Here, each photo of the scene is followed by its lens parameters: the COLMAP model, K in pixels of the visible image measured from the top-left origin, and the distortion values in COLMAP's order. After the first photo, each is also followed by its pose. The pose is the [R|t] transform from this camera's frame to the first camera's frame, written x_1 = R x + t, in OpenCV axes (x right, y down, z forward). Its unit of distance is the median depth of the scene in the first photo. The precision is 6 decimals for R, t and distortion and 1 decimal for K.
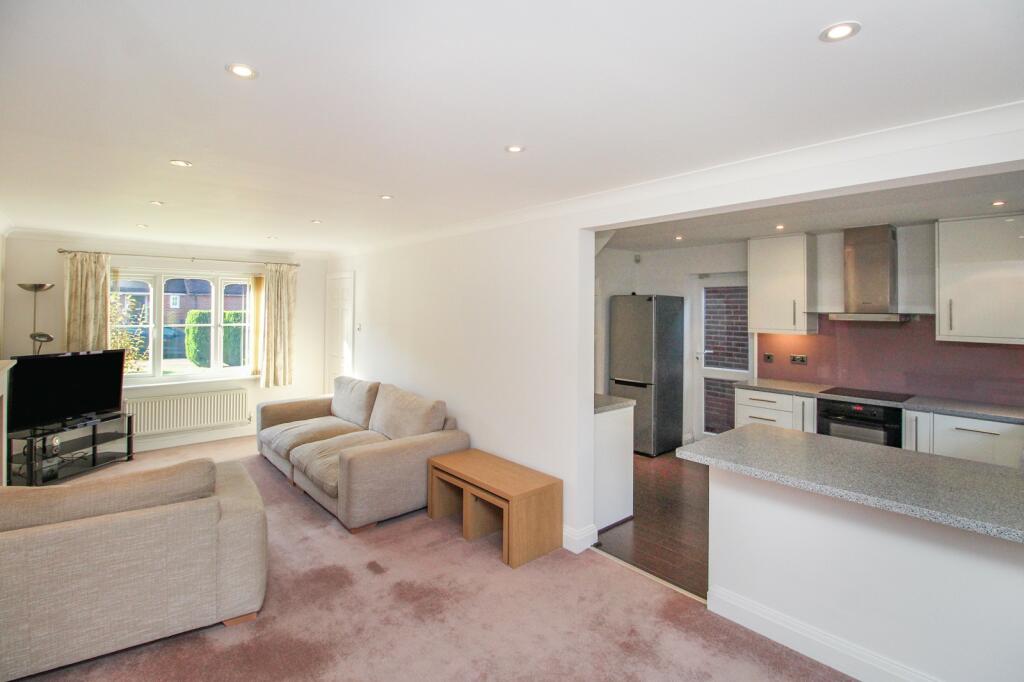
lens RADIAL K [[481.7, 0, 511.0], [0, 481.7, 299.4], [0, 0, 1]] dist [-0.004171, -0.000795]
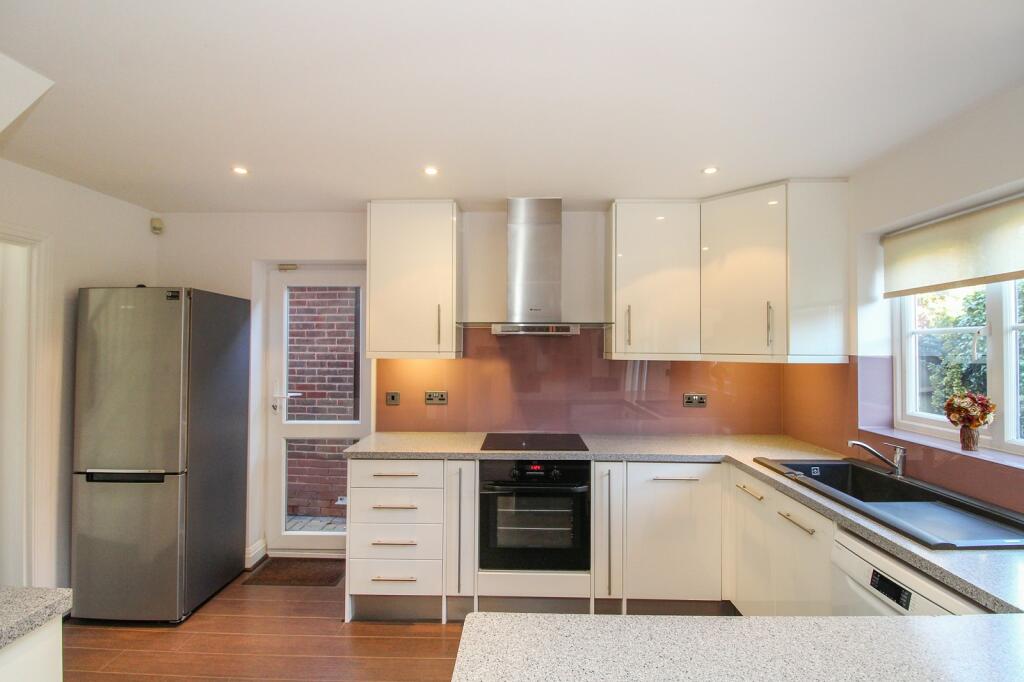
lens RADIAL K [[480.9, 0, 512.0], [0, 480.9, 341.0], [0, 0, 1]] dist [-0.003268, -0.000462]
pose [[0.667320, 0.004410, 0.744758, 0.156530], [-0.013755, 0.999885, 0.006403, 0.037054], [-0.744644, -0.014517, 0.667304, 0.429709]]
